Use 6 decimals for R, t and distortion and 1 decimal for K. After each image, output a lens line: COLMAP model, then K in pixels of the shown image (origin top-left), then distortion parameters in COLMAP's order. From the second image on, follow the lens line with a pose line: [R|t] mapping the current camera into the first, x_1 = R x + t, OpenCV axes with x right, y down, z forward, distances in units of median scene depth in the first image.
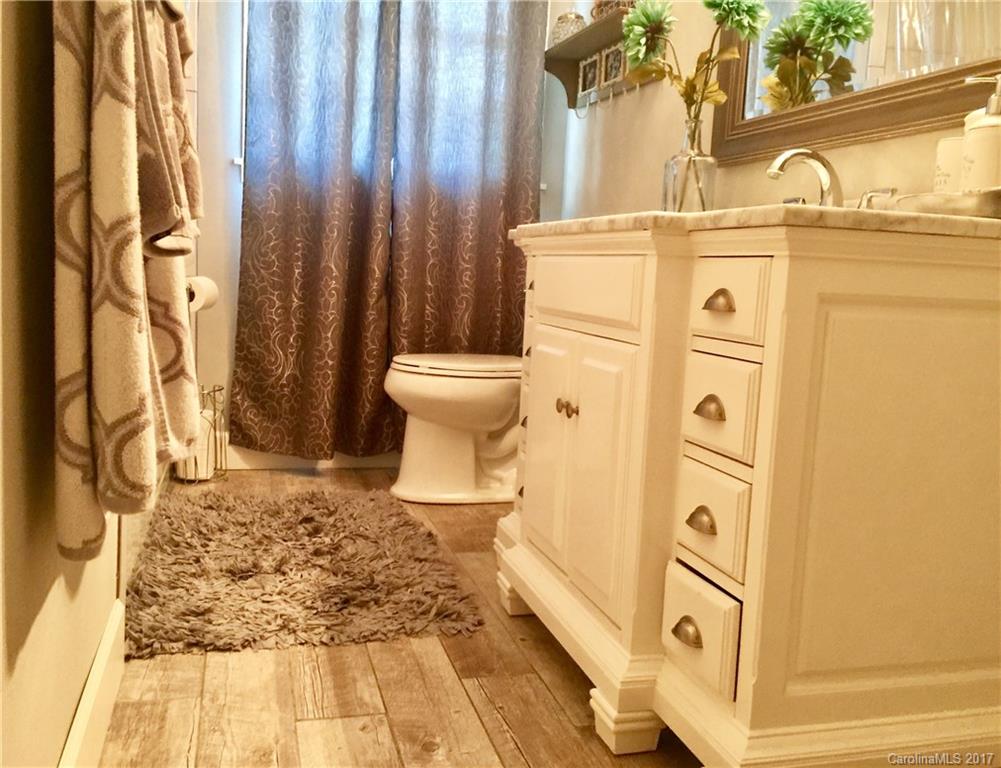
lens RADIAL K [[904.7, 0, 500.0], [0, 904.7, 385.4], [0, 0, 1]] dist [0.024259, 0.017762]
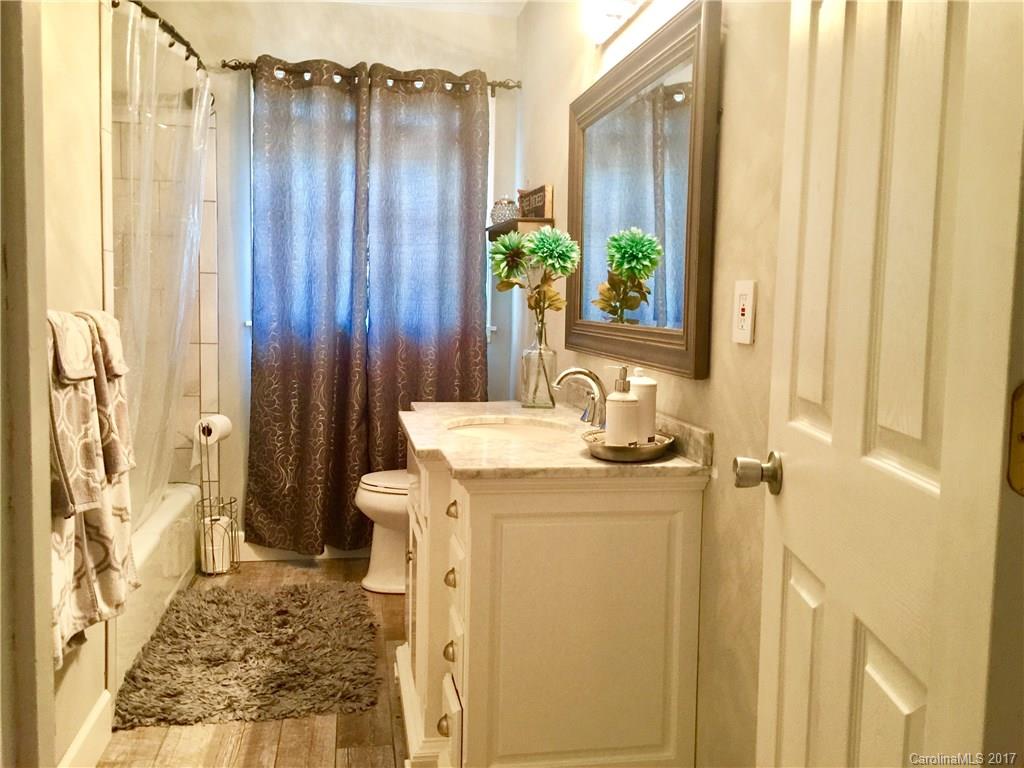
lens RADIAL K [[861.1, 0, 512.1], [0, 861.1, 379.9], [0, 0, 1]] dist [0.019806, -0.030390]
pose [[0.996162, -0.021619, -0.084813, 0.245729], [0.016961, 0.998328, -0.055257, -0.119775], [0.085866, 0.053607, 0.994864, -0.244503]]
